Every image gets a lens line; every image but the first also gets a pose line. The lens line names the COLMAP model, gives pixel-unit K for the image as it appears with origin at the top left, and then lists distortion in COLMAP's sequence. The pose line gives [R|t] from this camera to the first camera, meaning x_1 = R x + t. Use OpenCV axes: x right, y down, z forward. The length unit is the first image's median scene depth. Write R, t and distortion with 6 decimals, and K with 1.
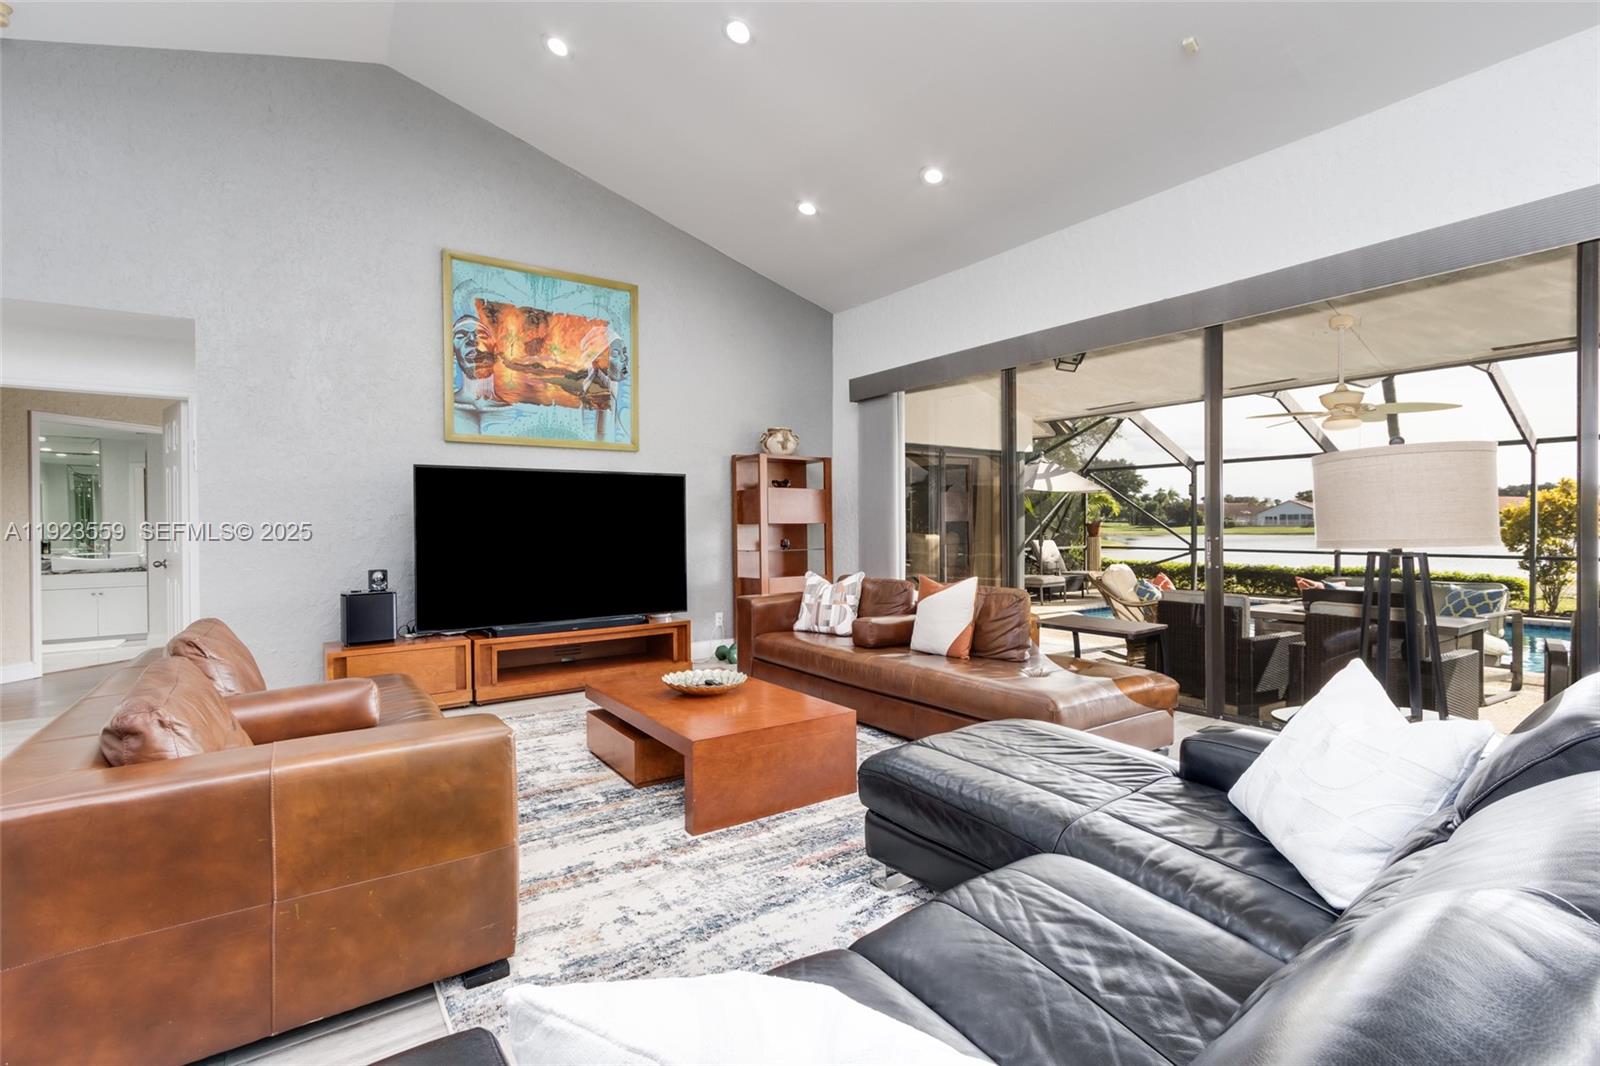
lens RADIAL K [[732.7, 0, 805.4], [0, 732.7, 529.2], [0, 0, 1]] dist [0.003421, 0.000012]
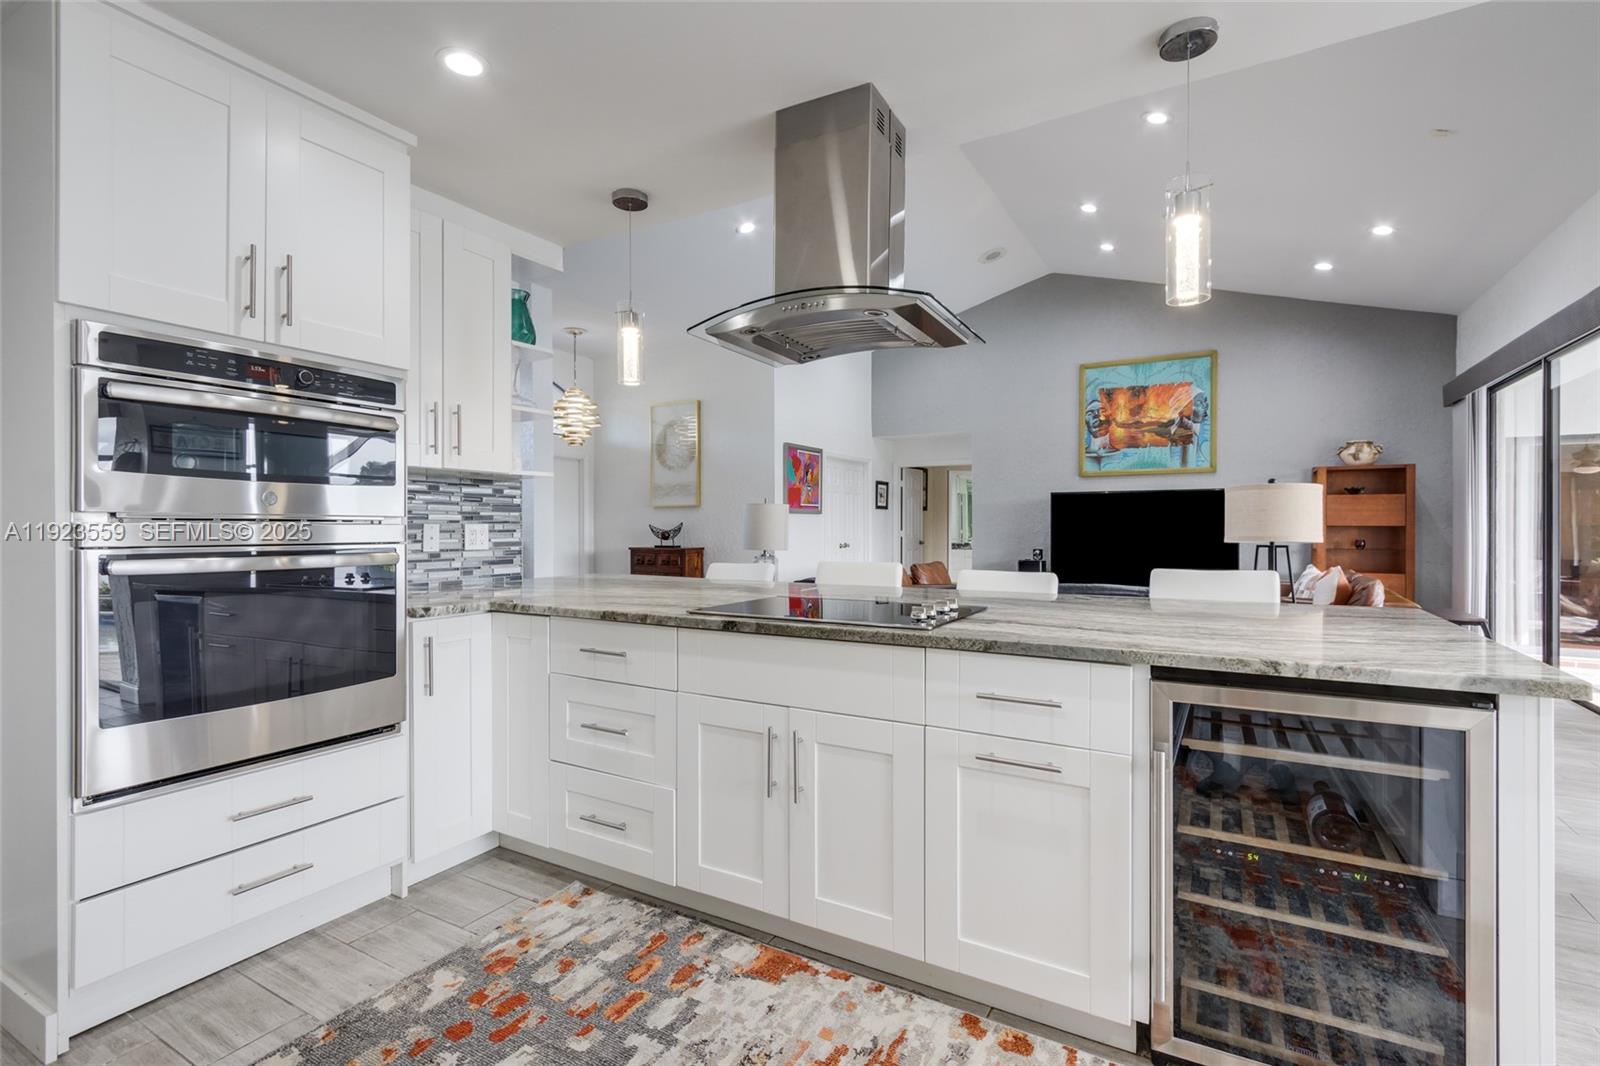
lens RADIAL K [[732.7, 0, 805.4], [0, 732.7, 529.2], [0, 0, 1]] dist [0.003421, 0.000012]
pose [[0.418625, 0.011296, -0.908089, 0.783356], [-0.009198, 0.999924, 0.008198, -0.004619], [0.908113, 0.004921, 0.418697, -0.297067]]
